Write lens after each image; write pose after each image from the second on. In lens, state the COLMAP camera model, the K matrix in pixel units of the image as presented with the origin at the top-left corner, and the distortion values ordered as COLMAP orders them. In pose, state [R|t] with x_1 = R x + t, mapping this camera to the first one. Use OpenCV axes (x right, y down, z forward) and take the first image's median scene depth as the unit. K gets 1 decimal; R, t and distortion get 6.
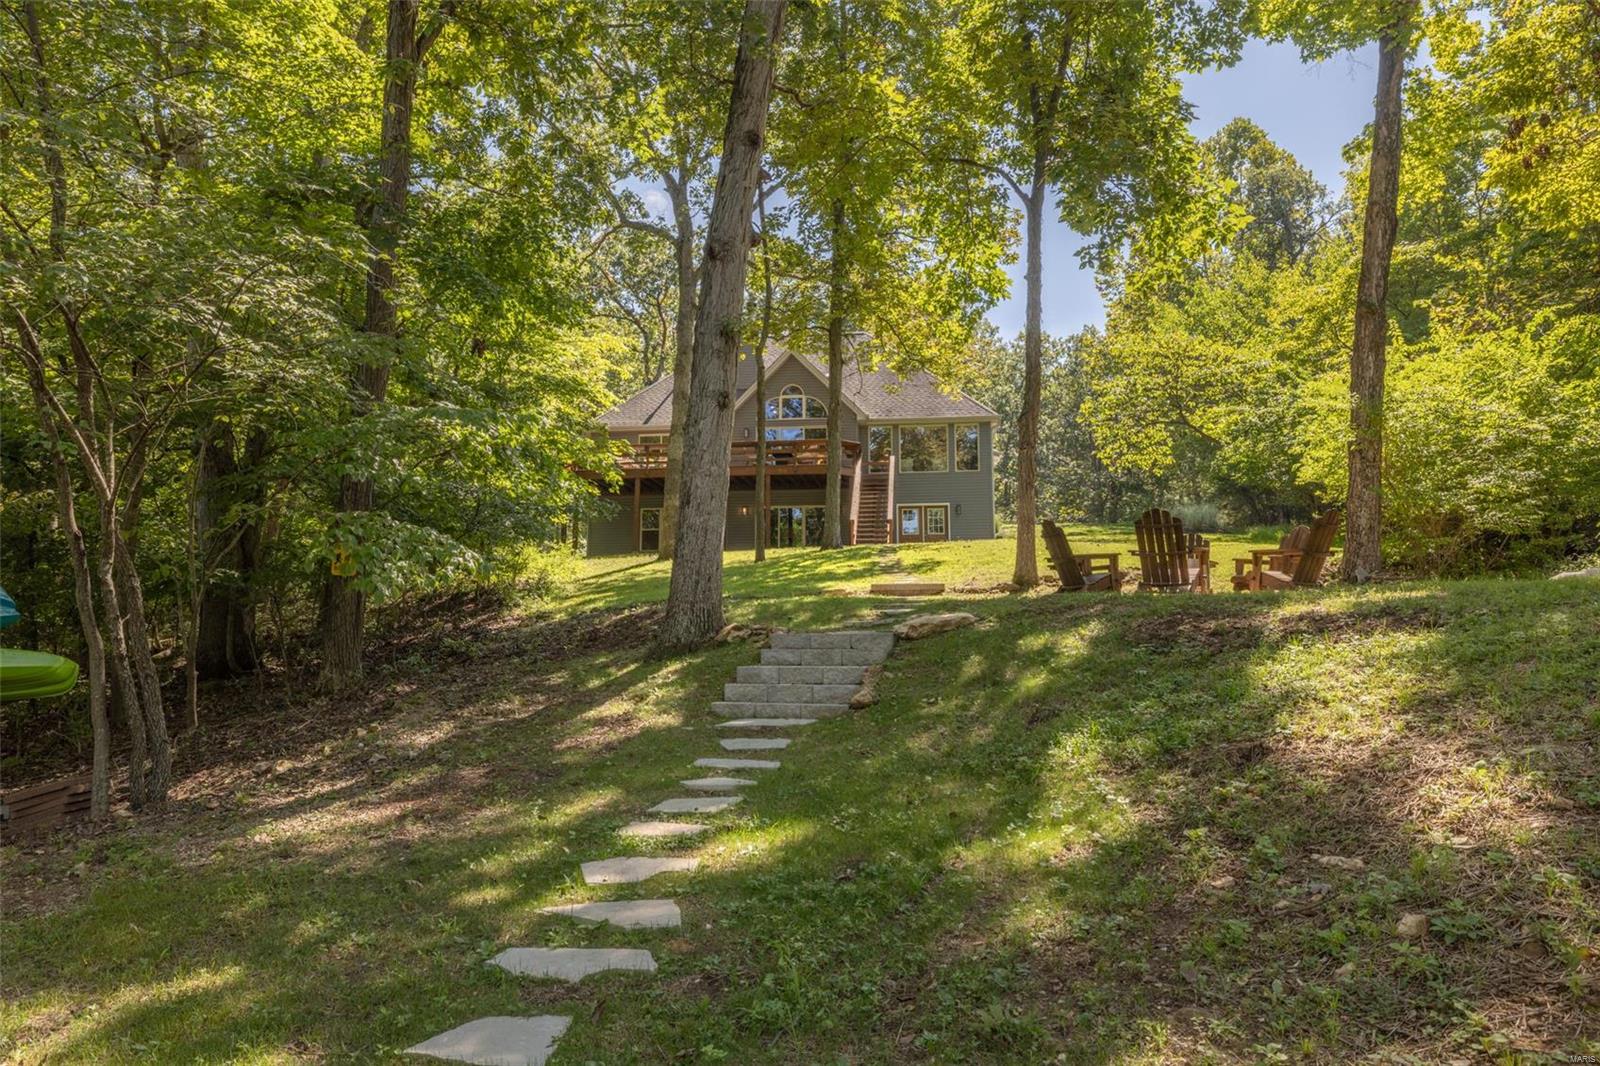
lens RADIAL K [[1005.6, 0, 744.7], [0, 1005.6, 510.9], [0, 0, 1]] dist [-0.001991, 0.002266]
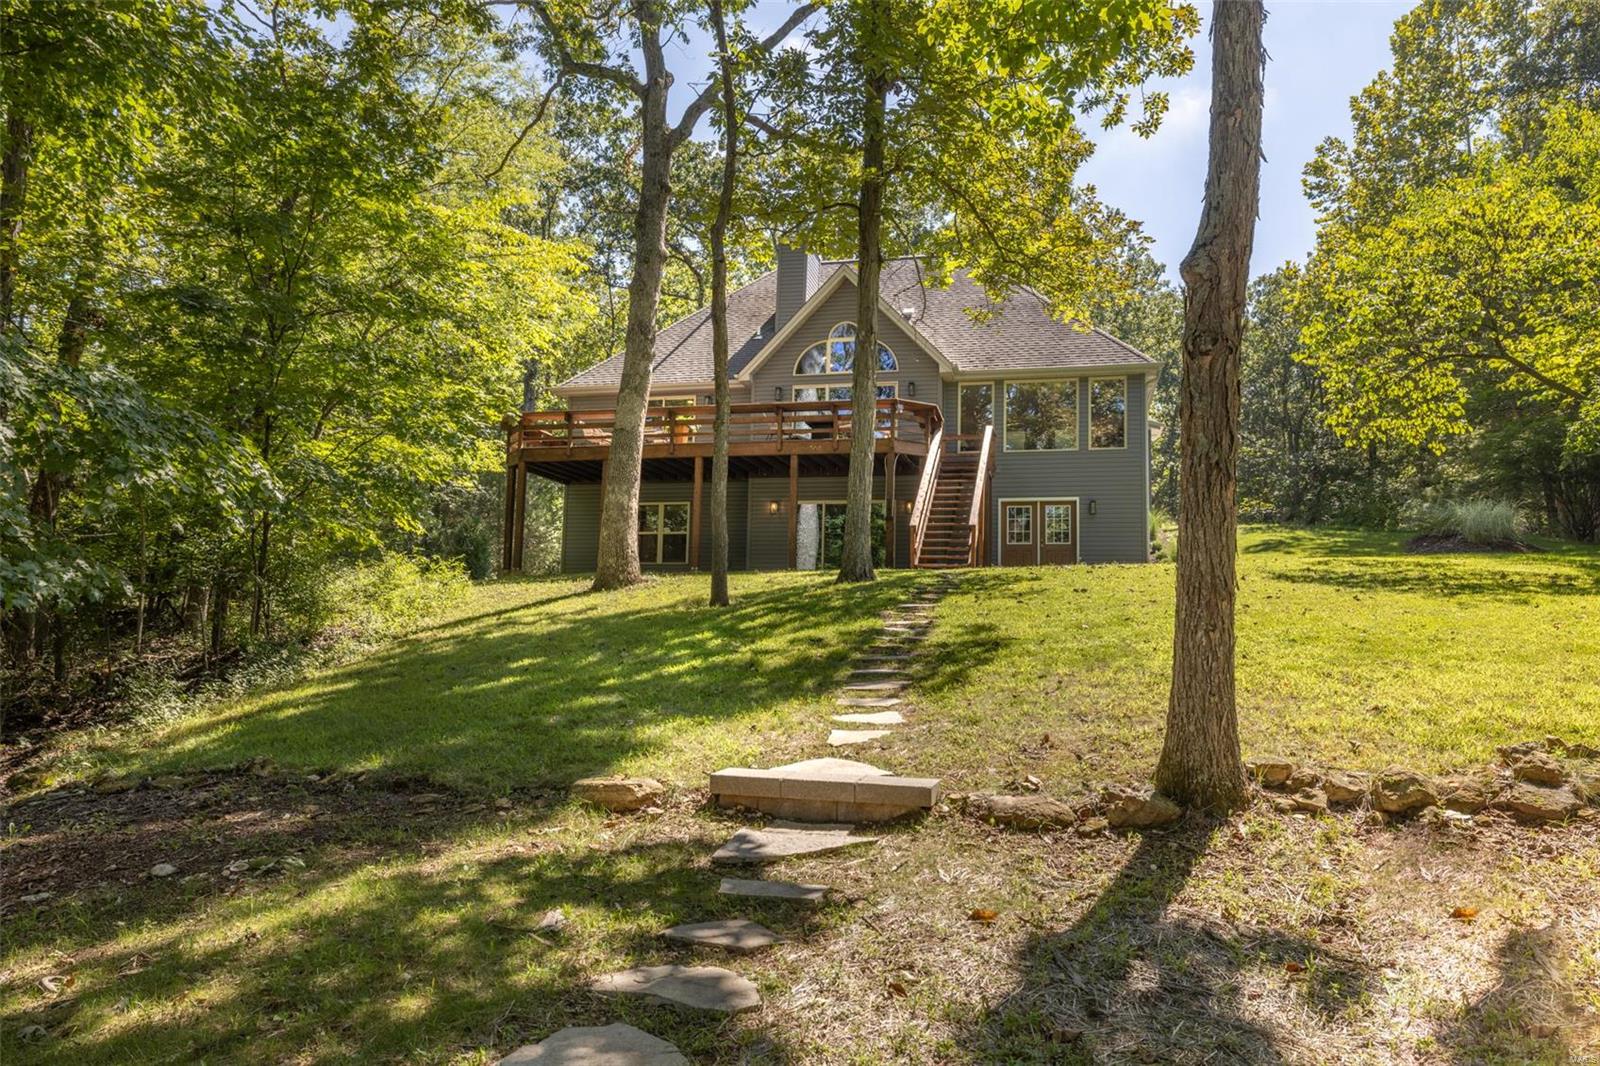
lens RADIAL K [[1005.6, 0, 806.8], [0, 1005.6, 527.2], [0, 0, 1]] dist [-0.001991, 0.002266]
pose [[0.995286, 0.007336, -0.096705, 0.094483], [-0.004257, 0.999478, 0.032012, -0.009125], [0.096889, -0.031449, 0.994798, 0.342233]]
